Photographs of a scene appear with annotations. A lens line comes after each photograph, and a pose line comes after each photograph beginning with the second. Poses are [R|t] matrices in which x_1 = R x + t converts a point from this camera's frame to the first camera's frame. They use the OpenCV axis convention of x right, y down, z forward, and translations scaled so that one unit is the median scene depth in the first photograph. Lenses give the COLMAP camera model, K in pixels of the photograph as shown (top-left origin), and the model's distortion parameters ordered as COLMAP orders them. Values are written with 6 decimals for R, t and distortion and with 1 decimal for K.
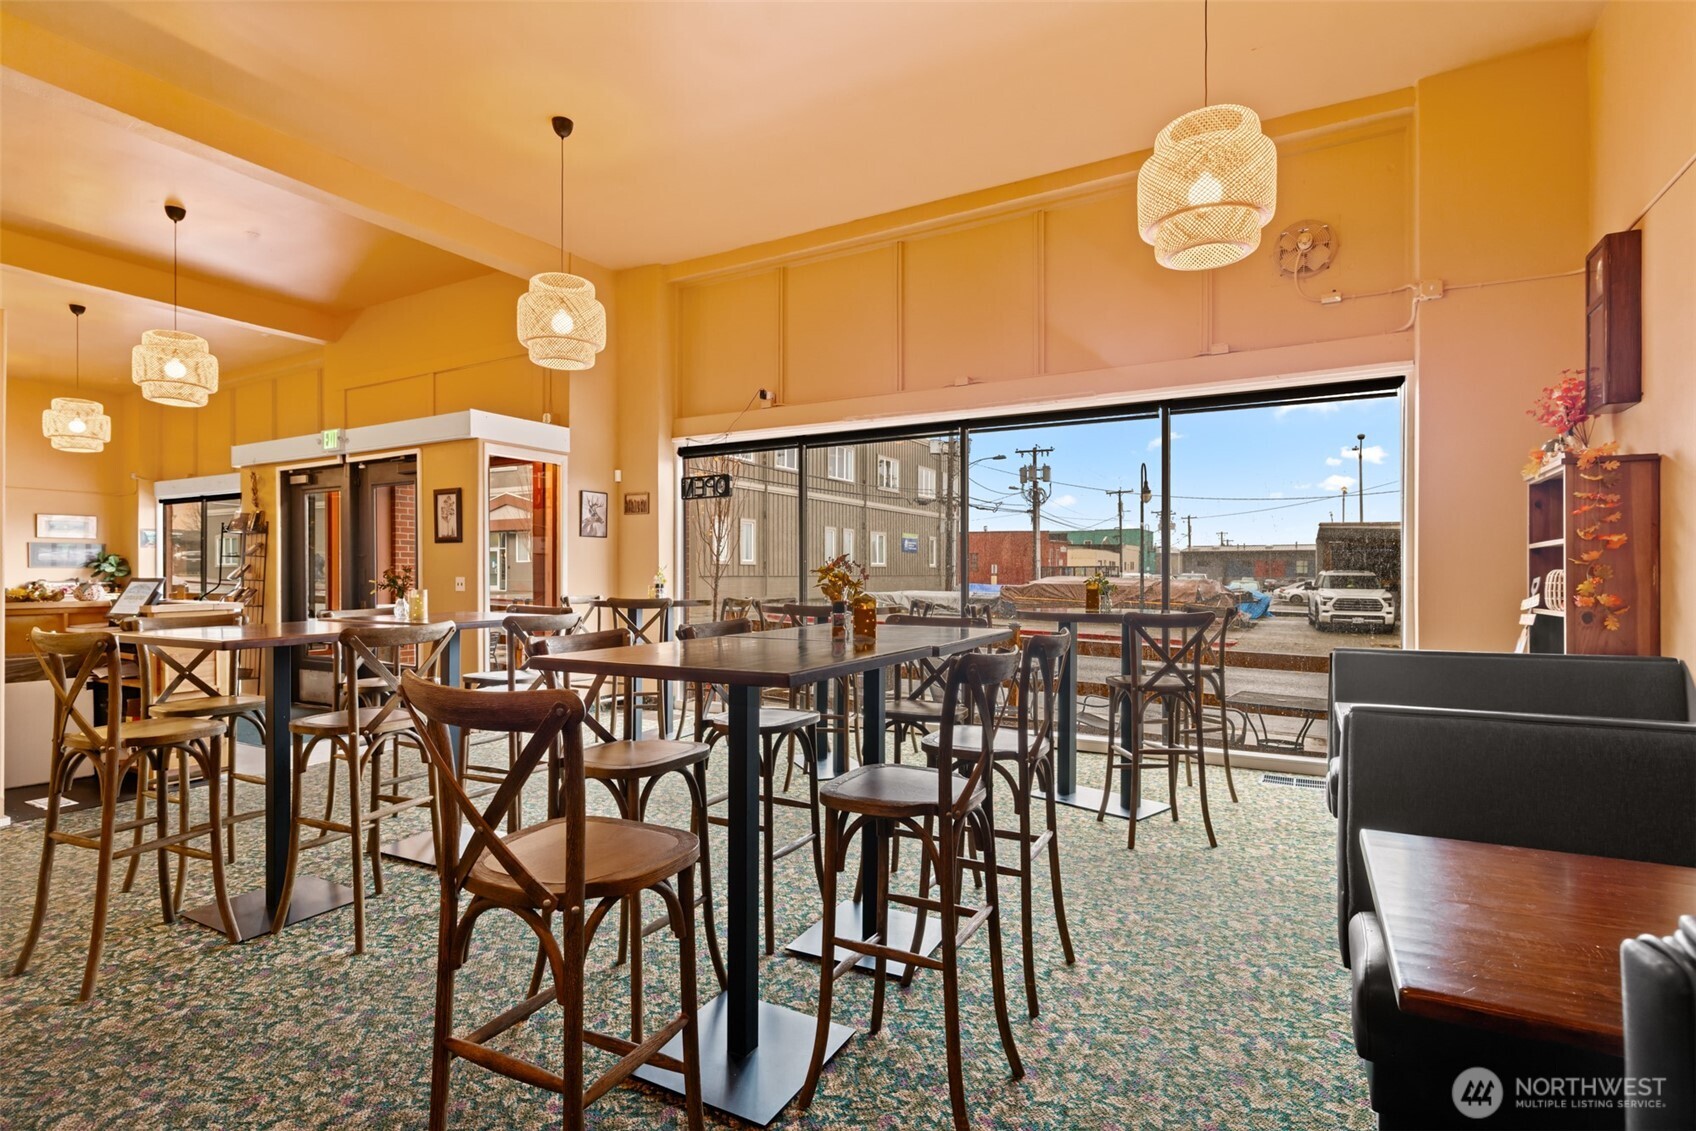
lens RADIAL K [[823.3, 0, 858.6], [0, 823.3, 576.2], [0, 0, 1]] dist [-0.003518, -0.000086]
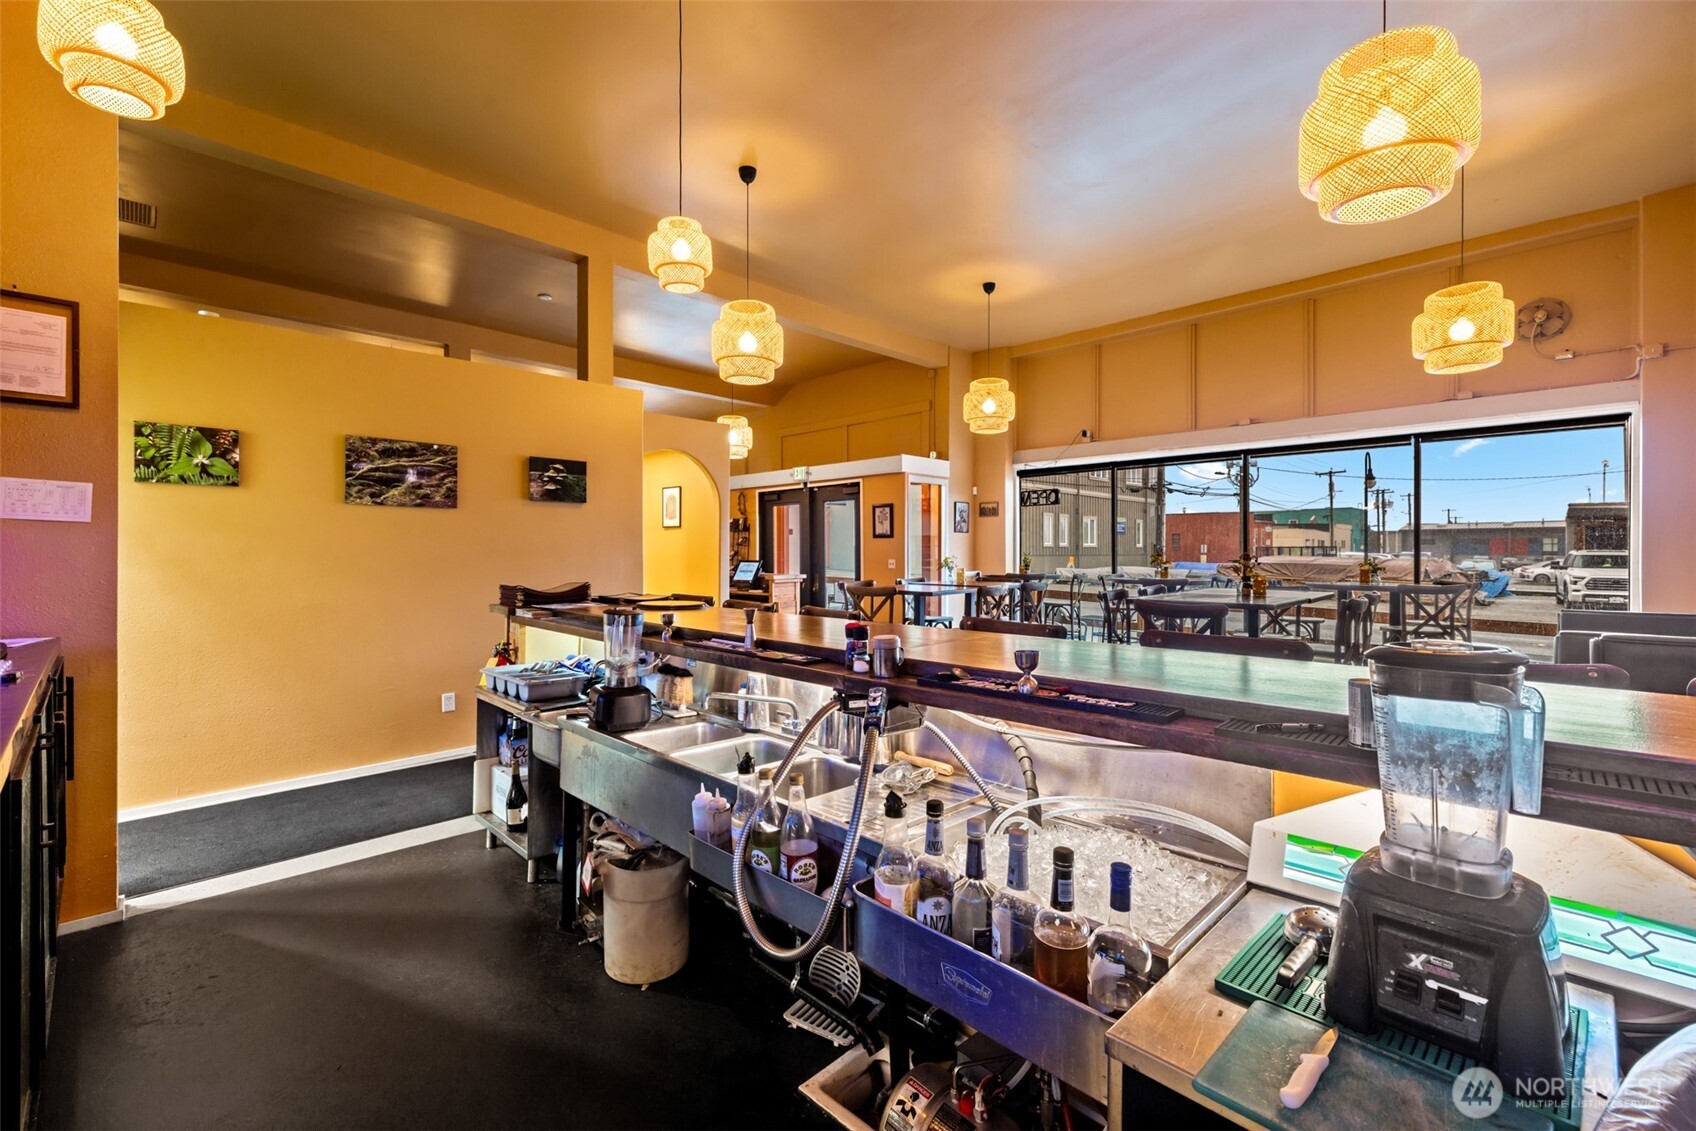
lens RADIAL K [[725.4, 0, 848.9], [0, 725.4, 558.6], [0, 0, 1]] dist [0.002141, 0.001227]
pose [[0.962808, -0.000178, -0.270187, -0.157467], [0.001496, 0.999988, 0.004671, -0.006435], [0.270183, -0.004901, 0.962797, -0.317248]]
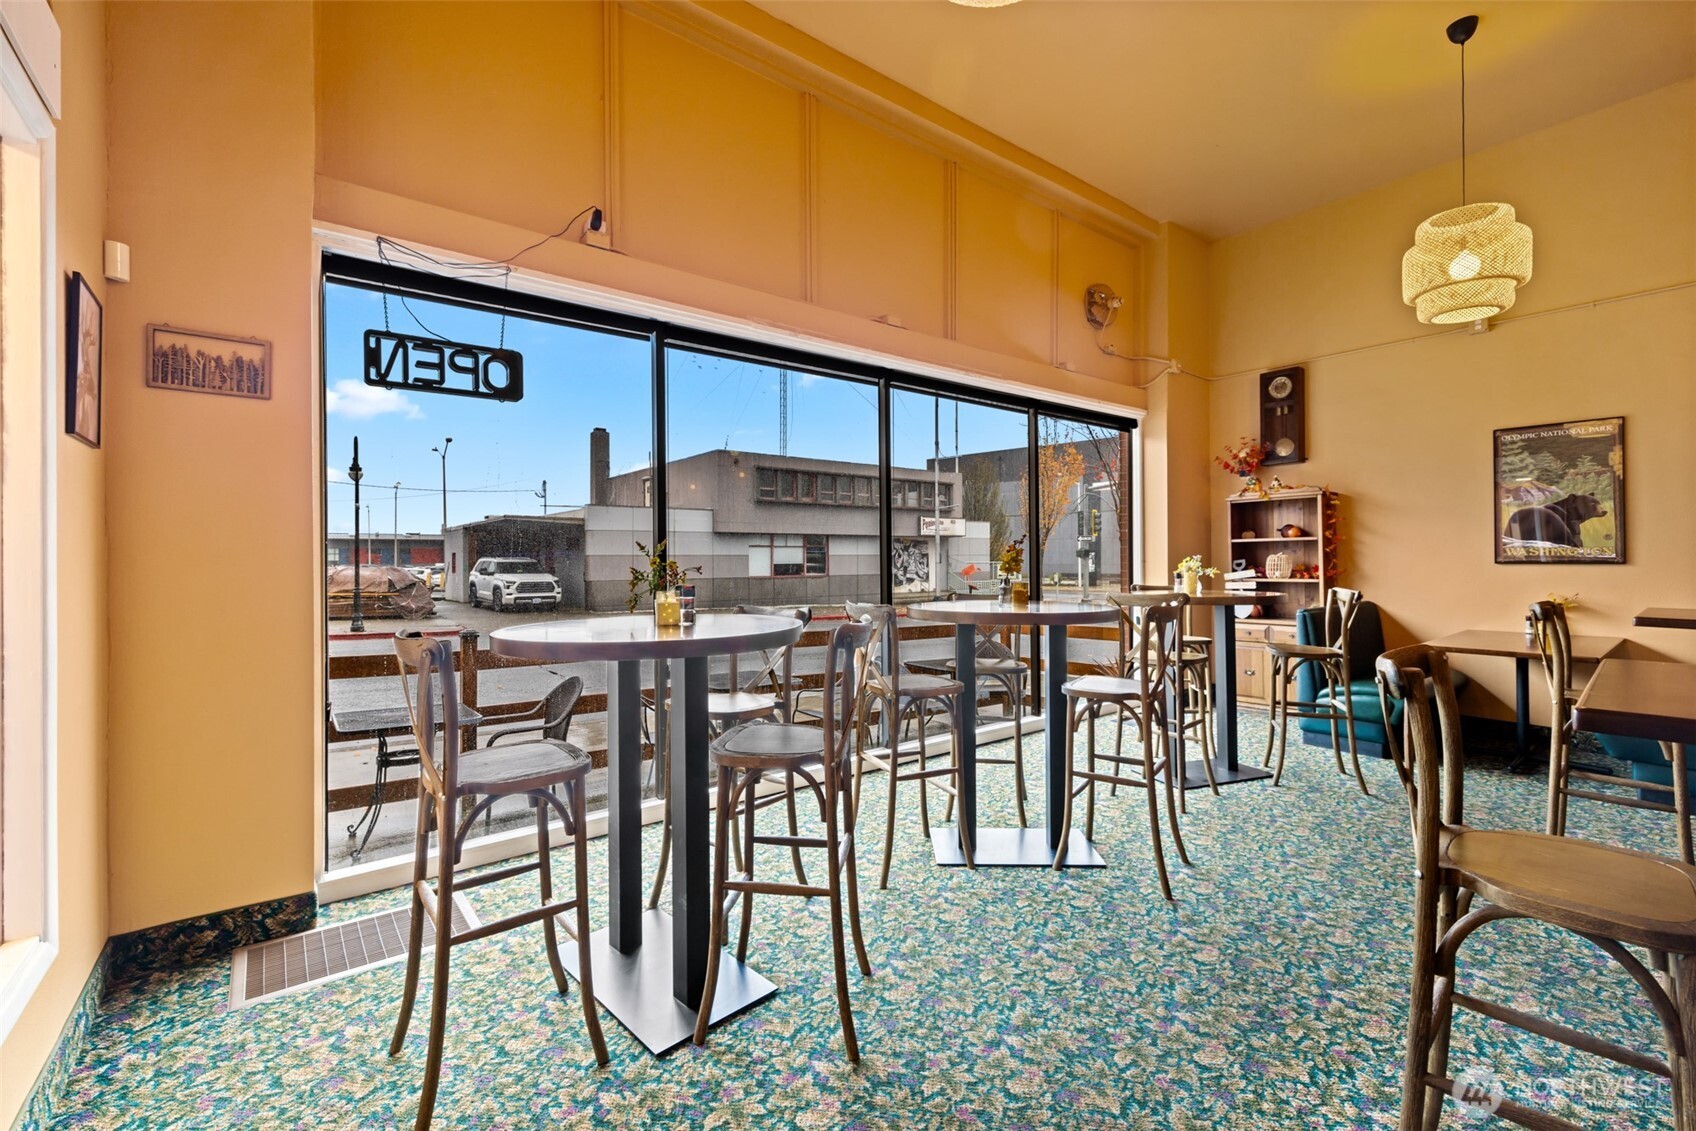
lens RADIAL K [[725.4, 0, 859.6], [0, 725.4, 570.3], [0, 0, 1]] dist [0.002141, 0.001227]
pose [[0.407430, -0.015218, 0.913110, -0.438646], [0.005632, 0.999884, 0.014151, -0.001840], [-0.913219, -0.000622, 0.407469, 0.606696]]
